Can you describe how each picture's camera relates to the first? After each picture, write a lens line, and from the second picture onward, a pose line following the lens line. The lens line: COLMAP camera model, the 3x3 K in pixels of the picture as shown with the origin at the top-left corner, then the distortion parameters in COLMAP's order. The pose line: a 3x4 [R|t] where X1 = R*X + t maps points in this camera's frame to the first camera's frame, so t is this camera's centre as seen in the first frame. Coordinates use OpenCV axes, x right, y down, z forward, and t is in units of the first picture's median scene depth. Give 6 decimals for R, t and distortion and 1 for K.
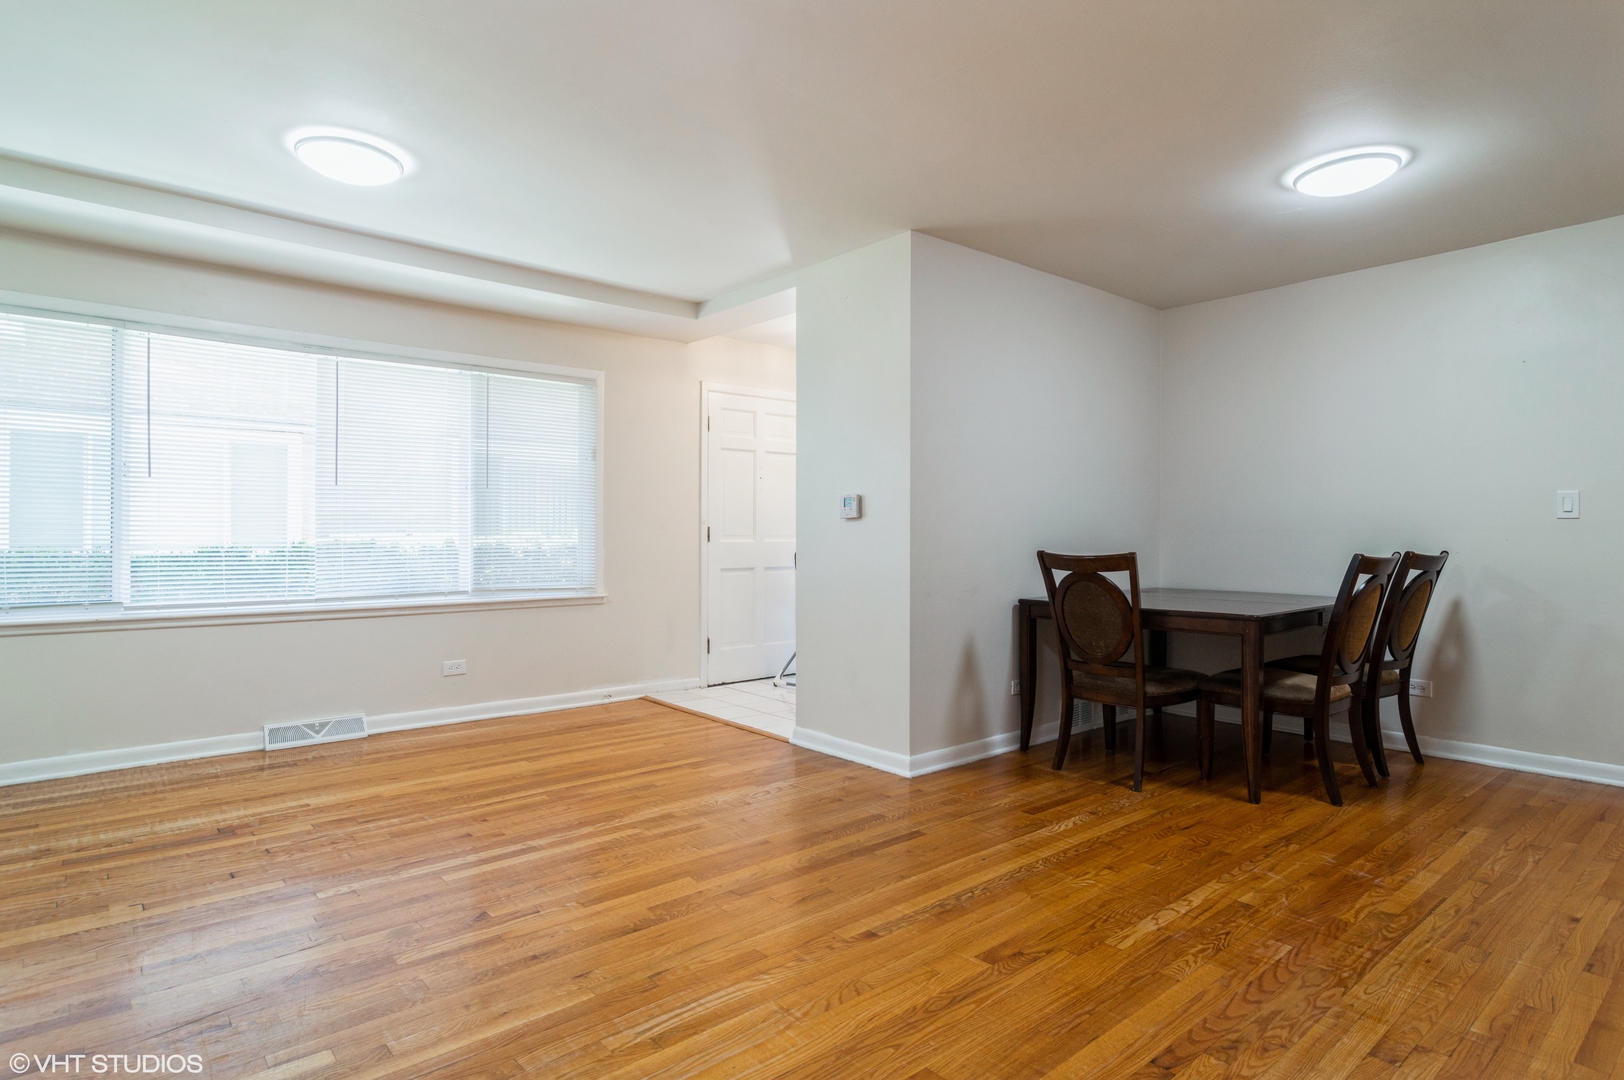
lens RADIAL K [[878.3, 0, 804.6], [0, 878.3, 537.9], [0, 0, 1]] dist [0.004653, -0.000133]
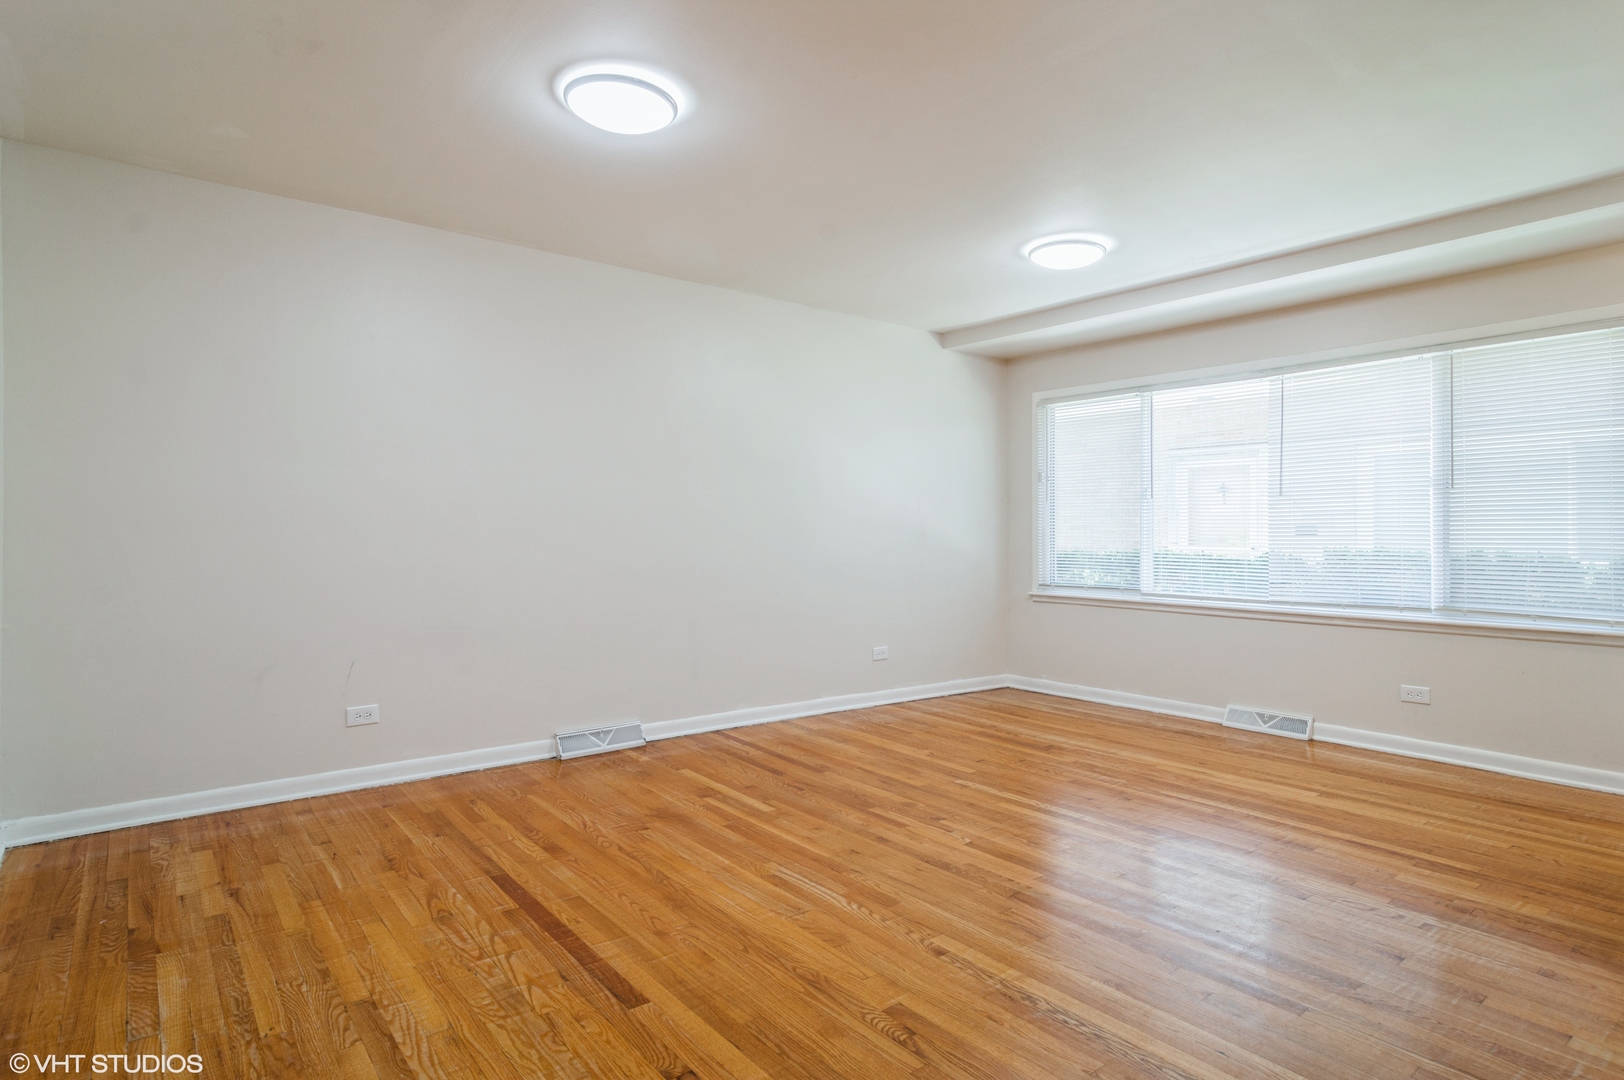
lens RADIAL K [[878.3, 0, 804.9], [0, 878.3, 537.2], [0, 0, 1]] dist [0.004653, -0.000133]
pose [[-0.052713, -0.002841, -0.998606, 0.718868], [-0.009243, 0.999955, -0.002357, -0.001661], [0.998567, 0.009106, -0.052737, 0.613284]]
